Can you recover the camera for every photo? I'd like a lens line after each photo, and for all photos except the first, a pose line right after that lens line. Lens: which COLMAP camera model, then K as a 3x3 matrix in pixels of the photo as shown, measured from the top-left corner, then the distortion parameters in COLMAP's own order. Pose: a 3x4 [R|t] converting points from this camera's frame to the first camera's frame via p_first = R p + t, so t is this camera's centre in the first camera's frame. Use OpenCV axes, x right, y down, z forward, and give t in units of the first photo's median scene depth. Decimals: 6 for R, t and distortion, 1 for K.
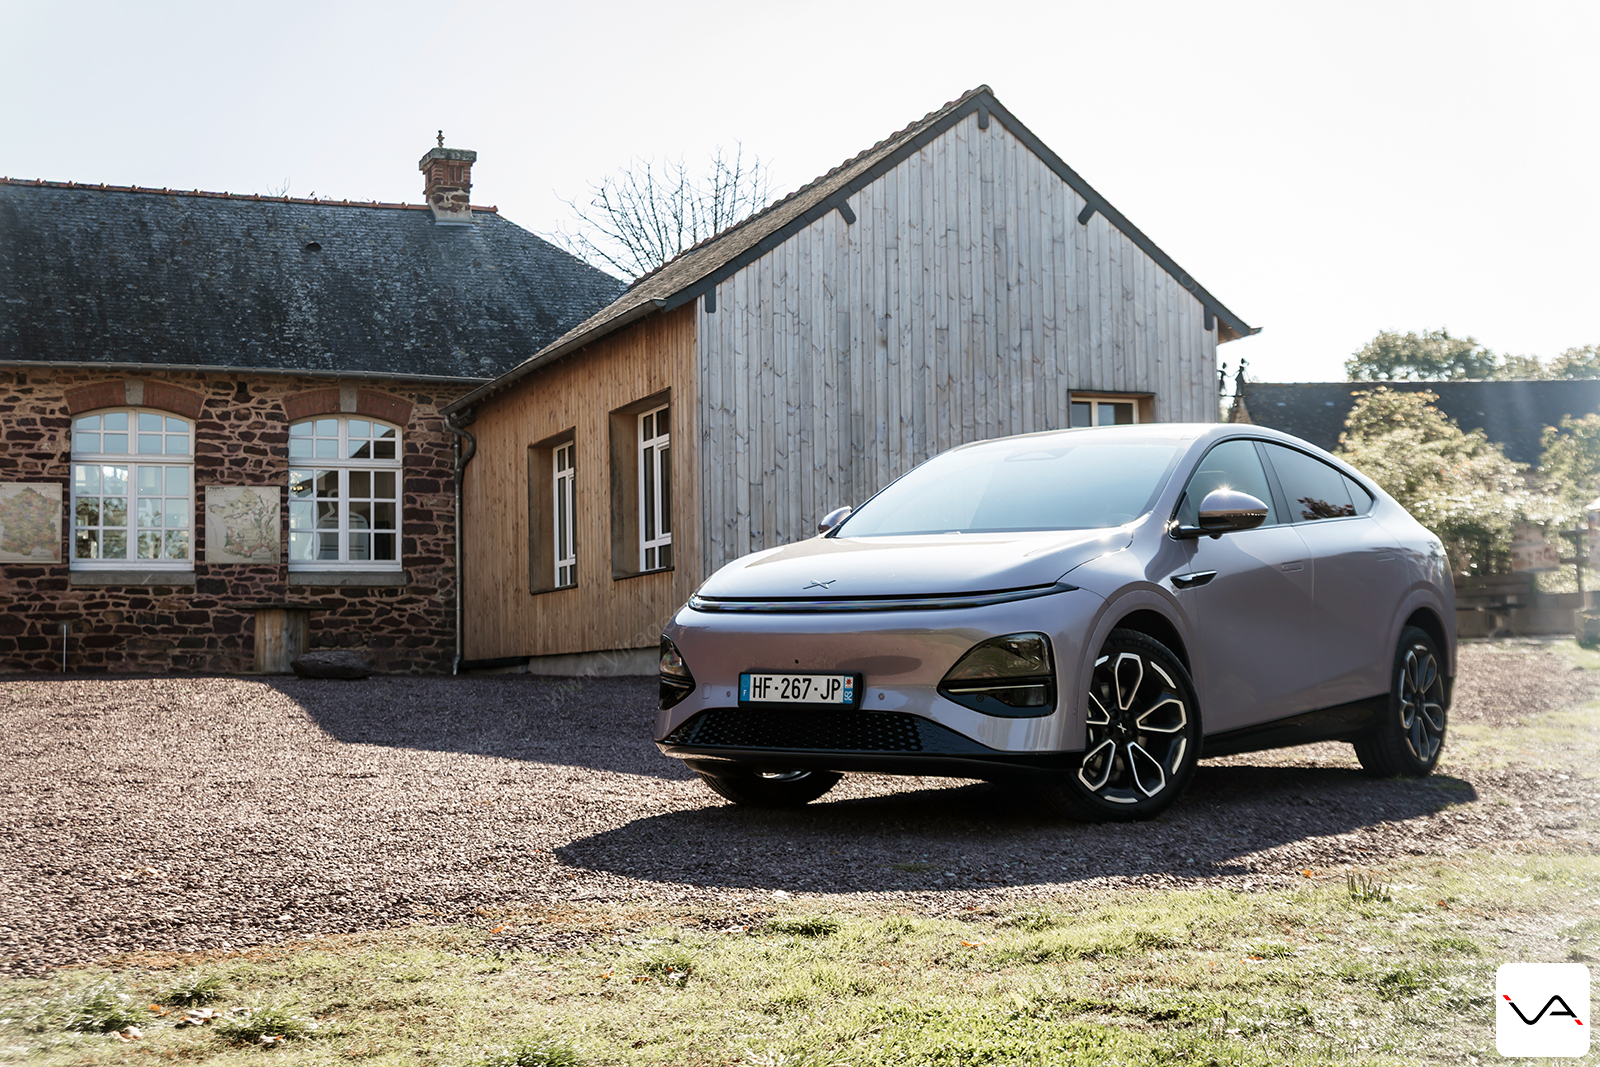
lens RADIAL K [[2194.4, 0, 798.5], [0, 2194.4, 507.8], [0, 0, 1]] dist [-0.025477, 0.024130]
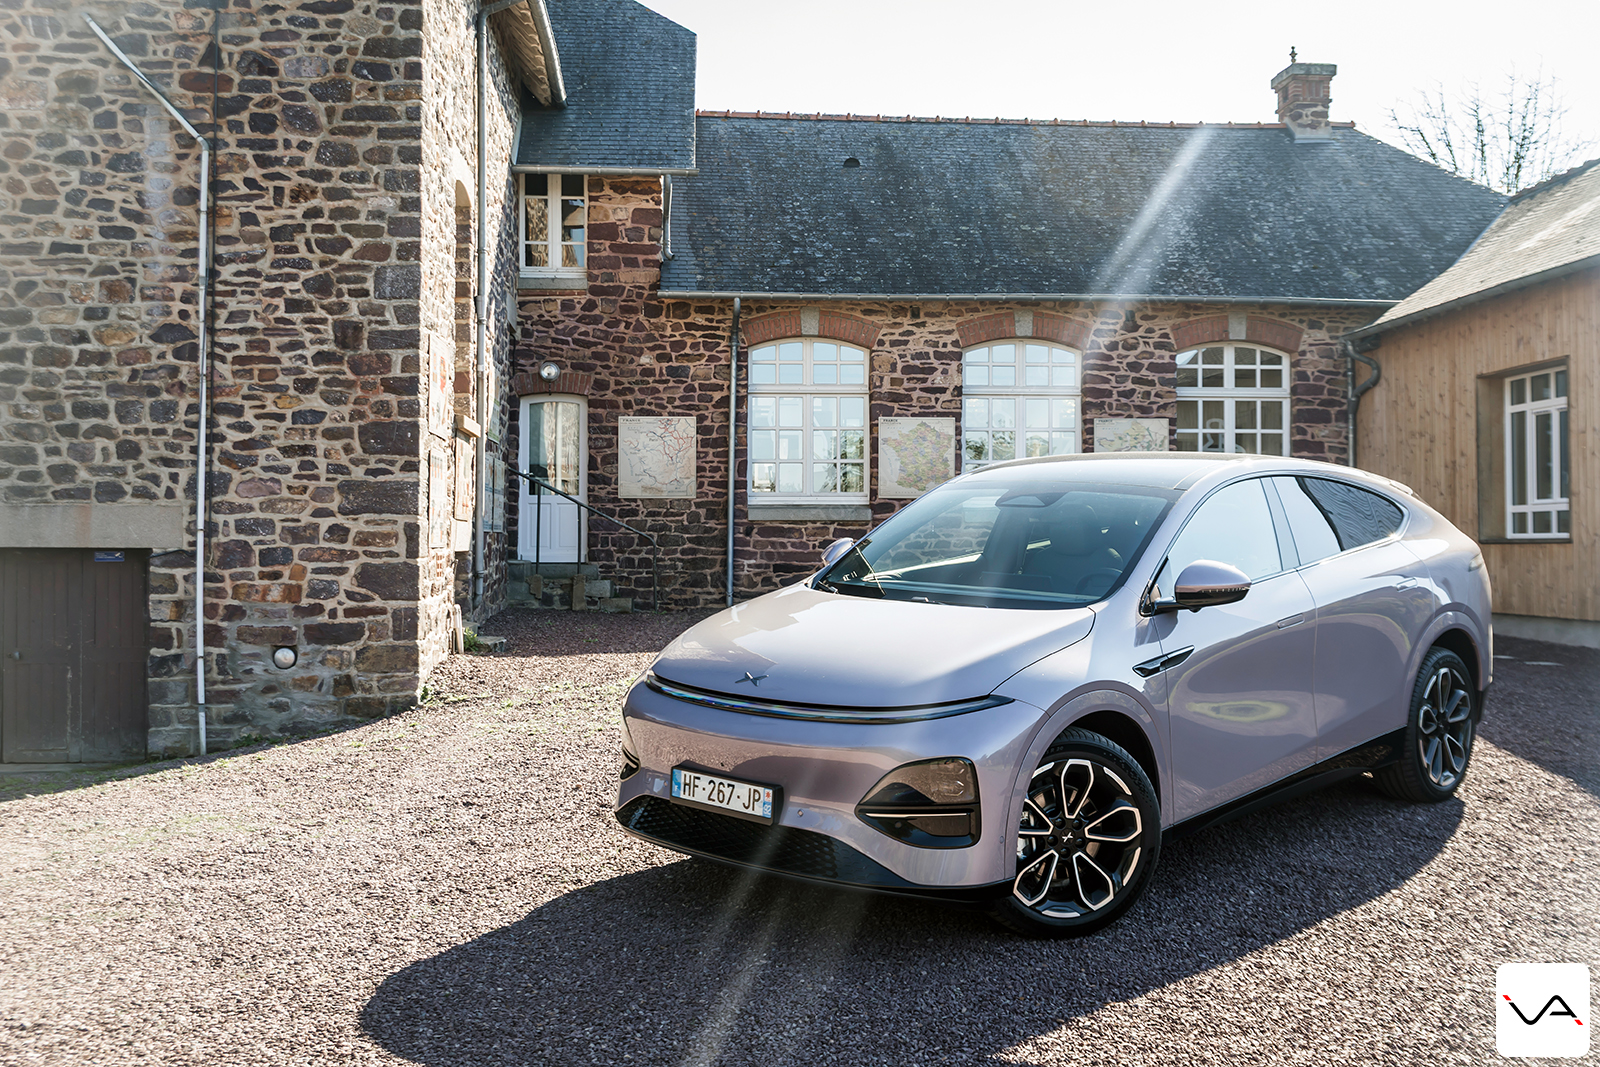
lens RADIAL K [[1733.0, 0, 829.6], [0, 1733.0, 518.6], [0, 0, 1]] dist [-0.005275, 0.007772]
pose [[0.950556, 0.013977, -0.310238, -0.138660], [0.006689, 0.997834, 0.065449, -0.016383], [0.310481, -0.064288, 0.948403, 0.223262]]
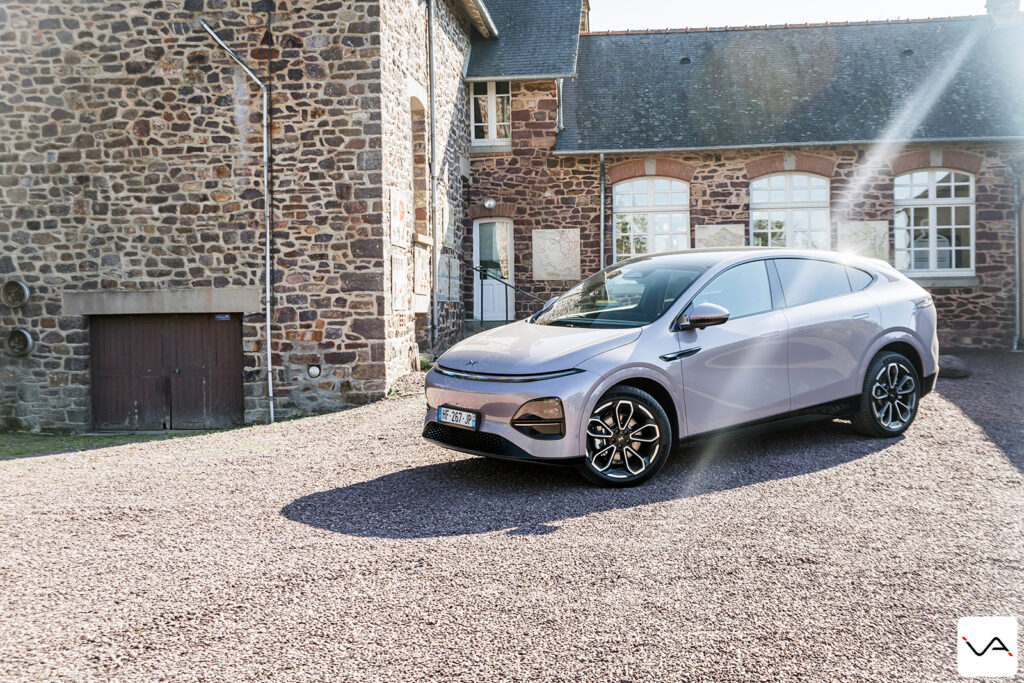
lens RADIAL K [[1216.8, 0, 512.0], [0, 1216.8, 341.5], [0, 0, 1]] dist [0.008775, 0.000776]
pose [[0.869891, 0.015370, -0.493004, -0.051012], [0.038194, 0.994414, 0.098395, -0.018620], [0.491763, -0.104423, 0.864445, 0.157431]]
